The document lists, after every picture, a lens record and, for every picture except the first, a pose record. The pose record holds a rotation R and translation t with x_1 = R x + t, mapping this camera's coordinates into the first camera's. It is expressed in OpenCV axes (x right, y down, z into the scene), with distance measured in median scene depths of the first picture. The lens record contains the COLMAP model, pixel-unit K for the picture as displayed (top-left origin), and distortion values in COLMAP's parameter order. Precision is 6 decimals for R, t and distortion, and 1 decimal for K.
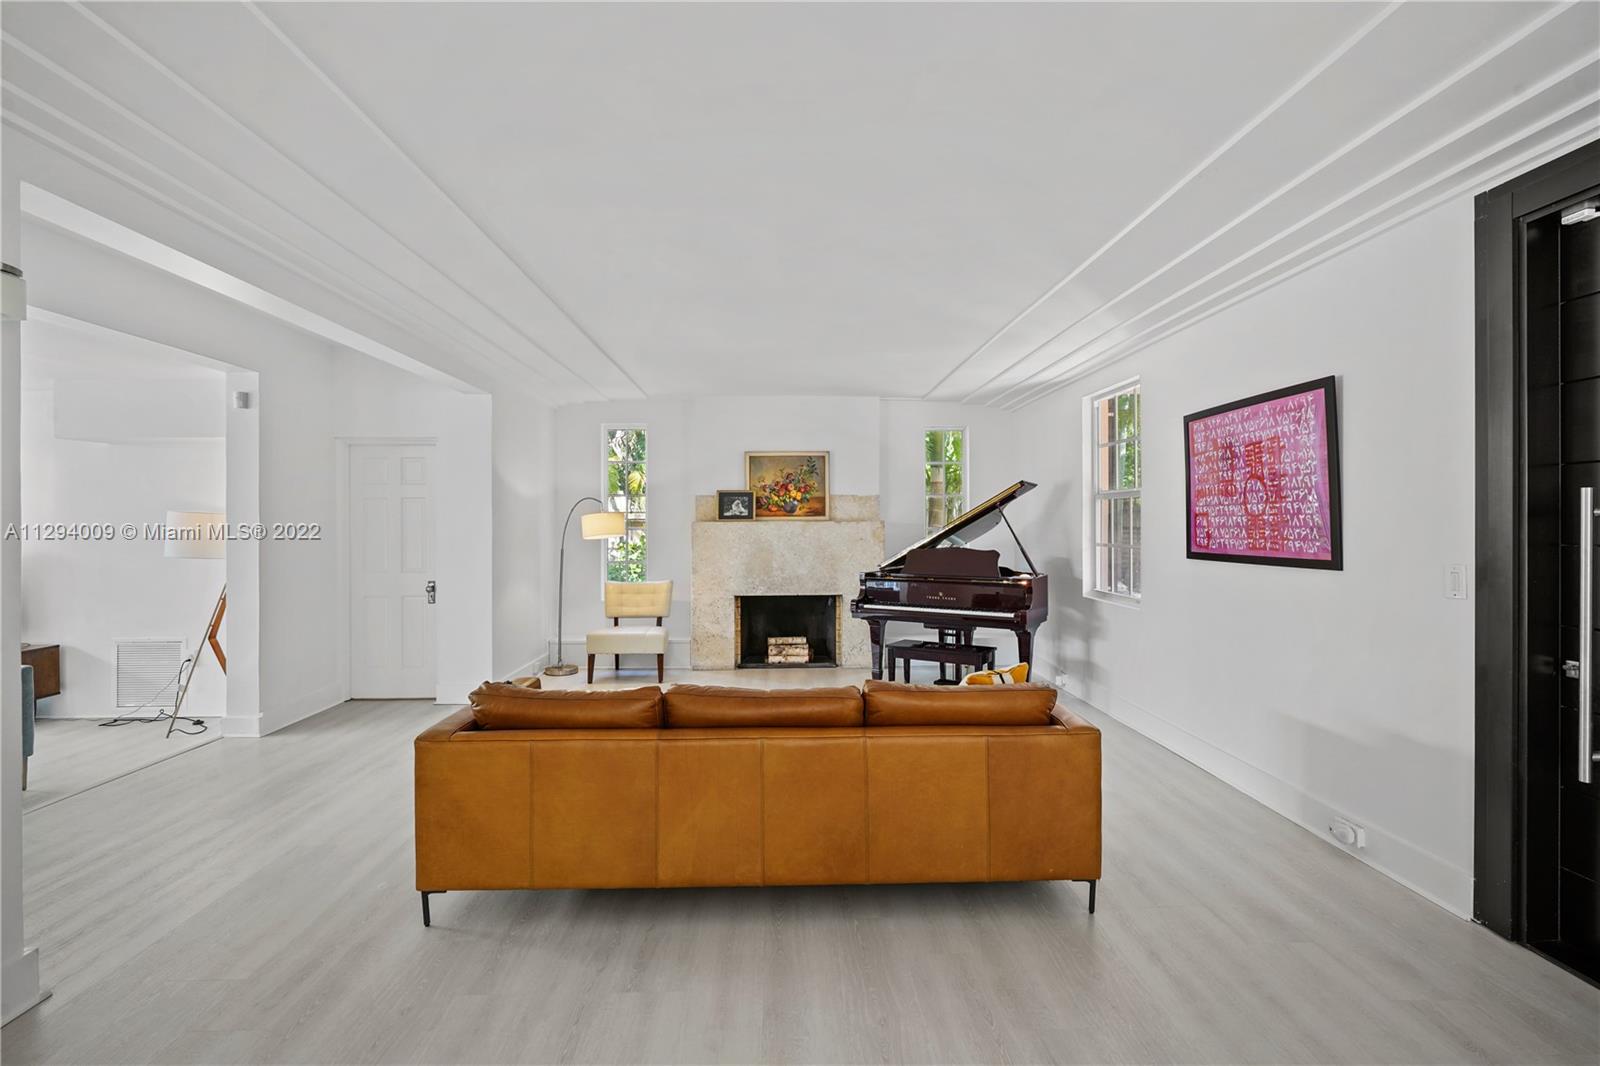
lens RADIAL K [[761.4, 0, 801.0], [0, 761.4, 530.5], [0, 0, 1]] dist [-0.044309, 0.009531]
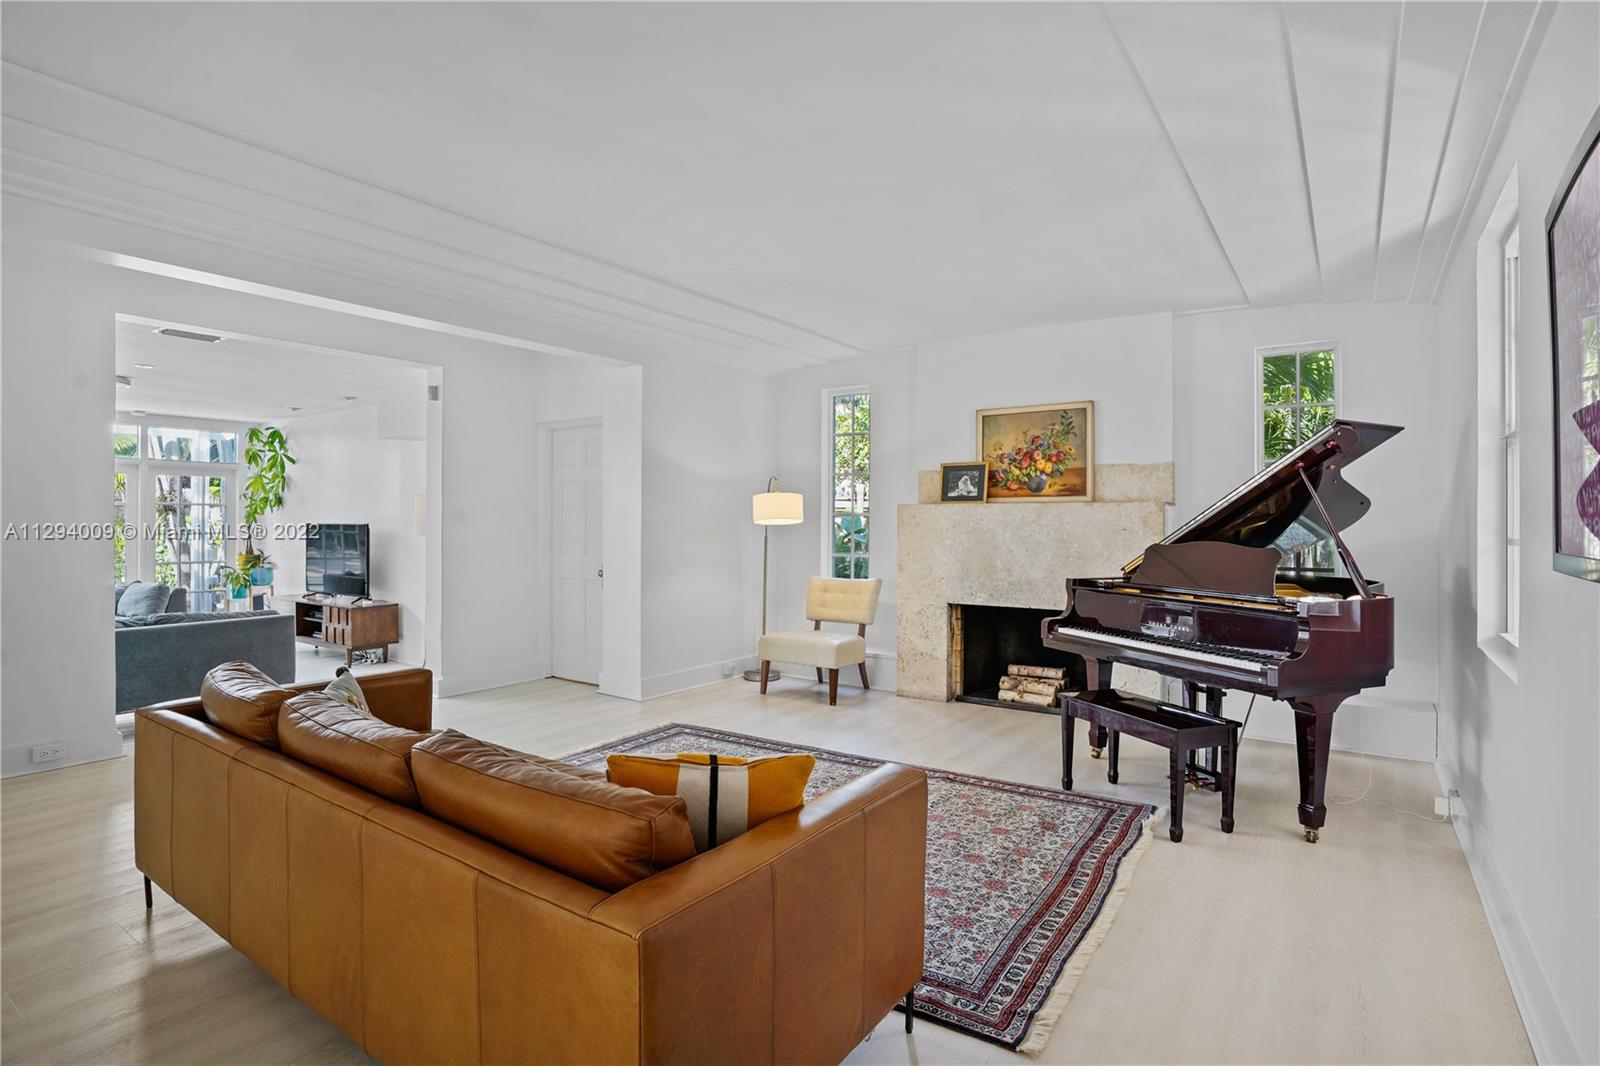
lens RADIAL K [[826.0, 0, 800.2], [0, 826.0, 526.0], [0, 0, 1]] dist [-0.052477, 0.000211]
pose [[0.780296, 0.008286, -0.625356, 0.296339], [-0.010672, 0.999943, -0.000068, 0.011177], [0.625320, 0.006727, 0.780340, 0.268751]]
